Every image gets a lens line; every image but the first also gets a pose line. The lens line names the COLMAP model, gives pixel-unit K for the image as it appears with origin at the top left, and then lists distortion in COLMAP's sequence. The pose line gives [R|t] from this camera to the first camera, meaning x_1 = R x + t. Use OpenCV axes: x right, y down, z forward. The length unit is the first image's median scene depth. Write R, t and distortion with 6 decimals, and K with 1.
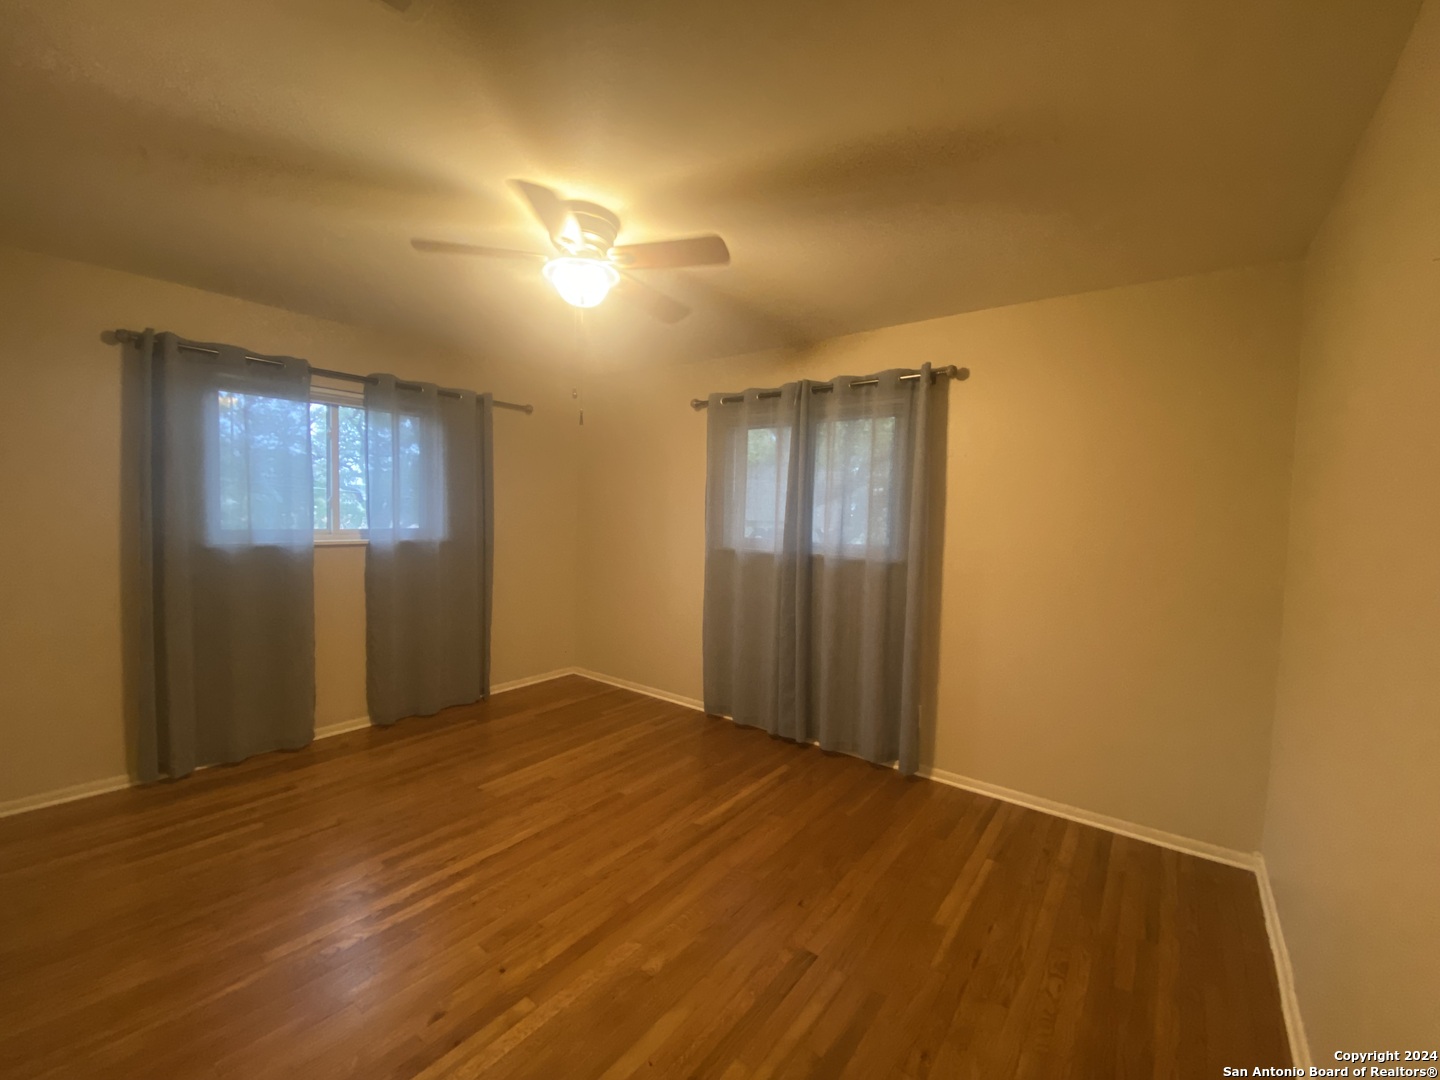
lens RADIAL K [[584.5, 0, 717.0], [0, 584.5, 541.2], [0, 0, 1]] dist [0.043652, -0.032969]
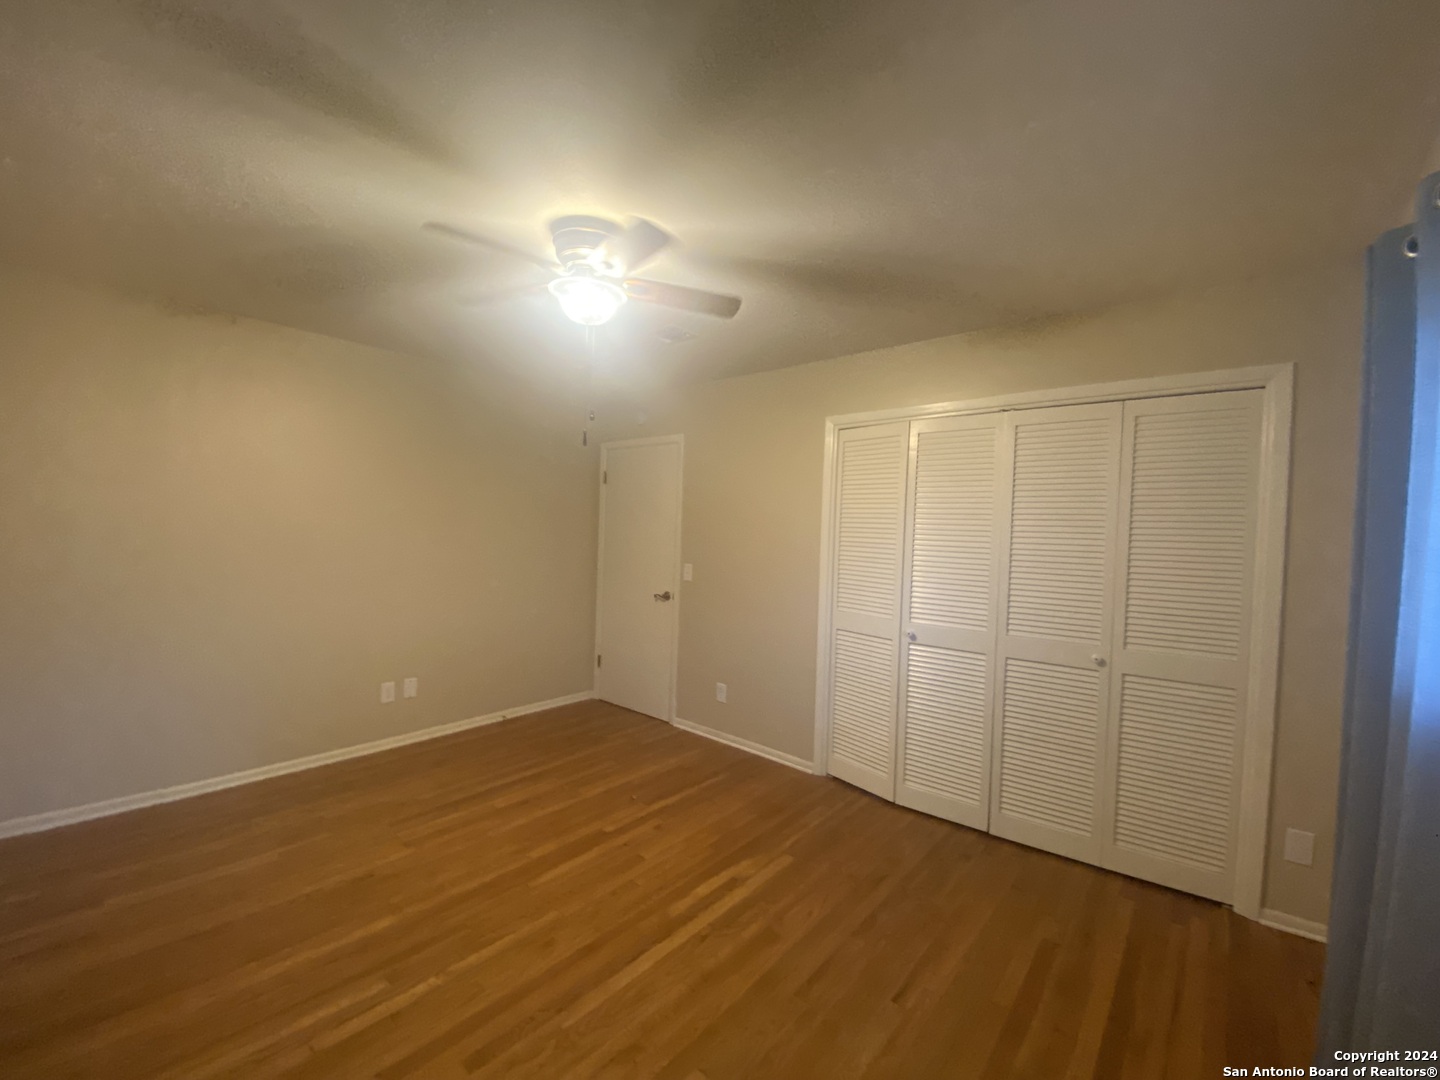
lens RADIAL K [[584.5, 0, 717.0], [0, 584.5, 541.2], [0, 0, 1]] dist [0.043652, -0.032969]
pose [[-0.996438, -0.057580, 0.061605, -0.339483], [-0.053197, 0.996087, 0.070578, -0.079029], [-0.065428, 0.067050, -0.995602, 1.283375]]
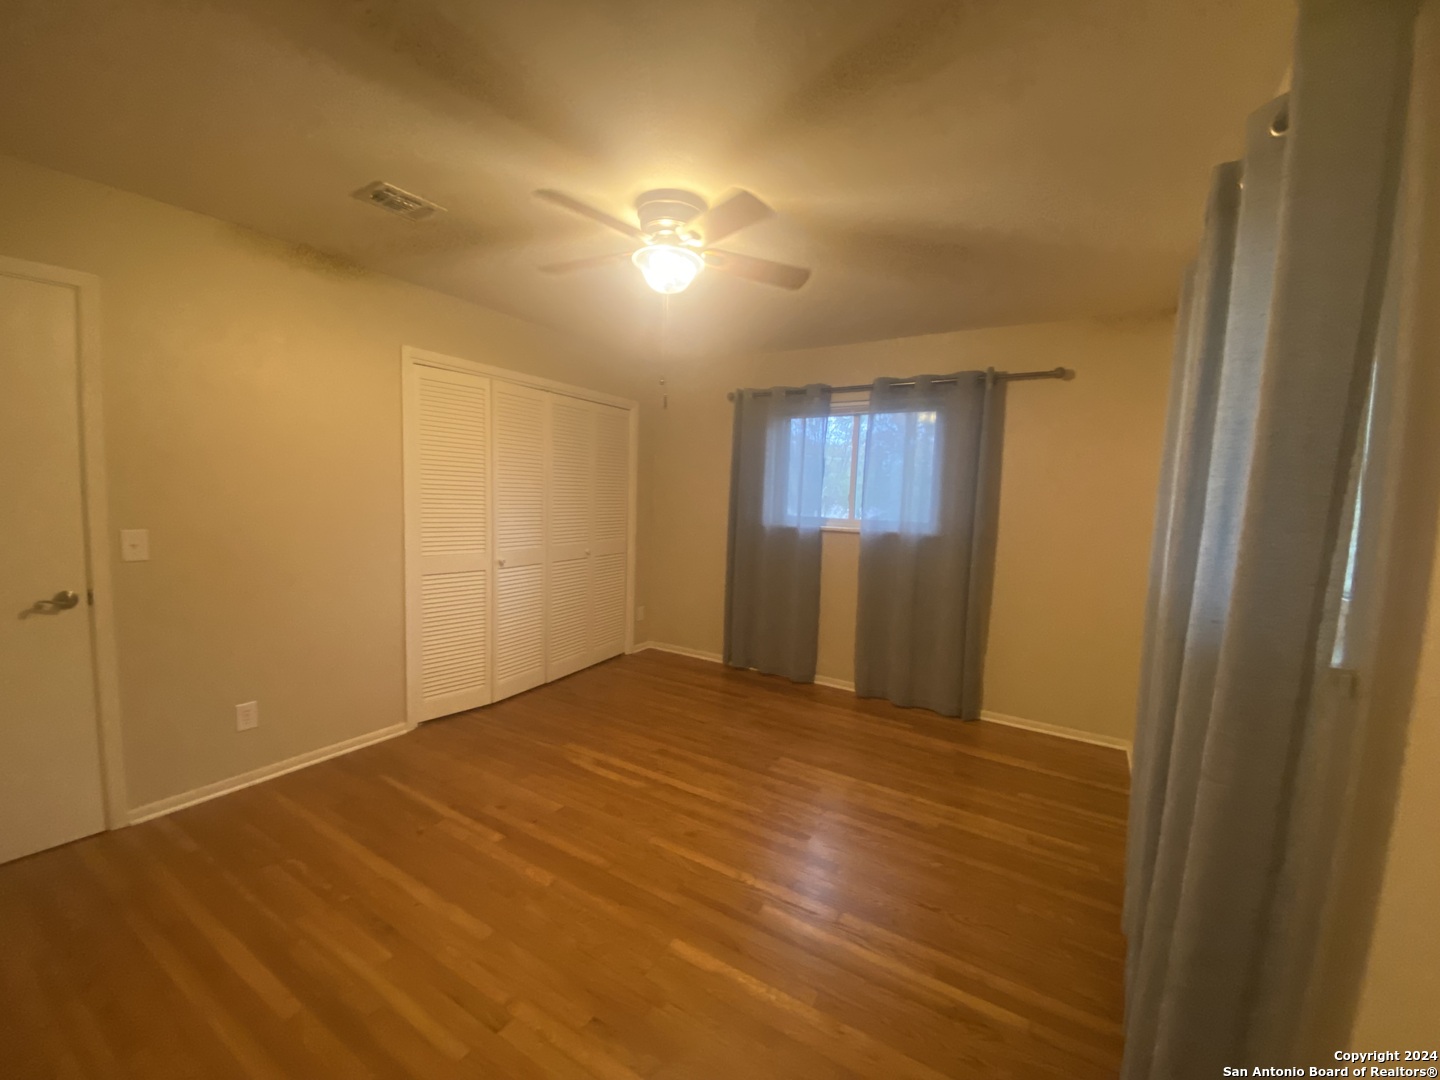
lens RADIAL K [[583.8, 0, 718.1], [0, 583.8, 542.5], [0, 0, 1]] dist [0.027152, -0.023810]
pose [[0.099176, 0.065829, -0.992890, 0.536770], [-0.081375, 0.995004, 0.057841, -0.020261], [0.991737, 0.075060, 0.104037, 0.656276]]
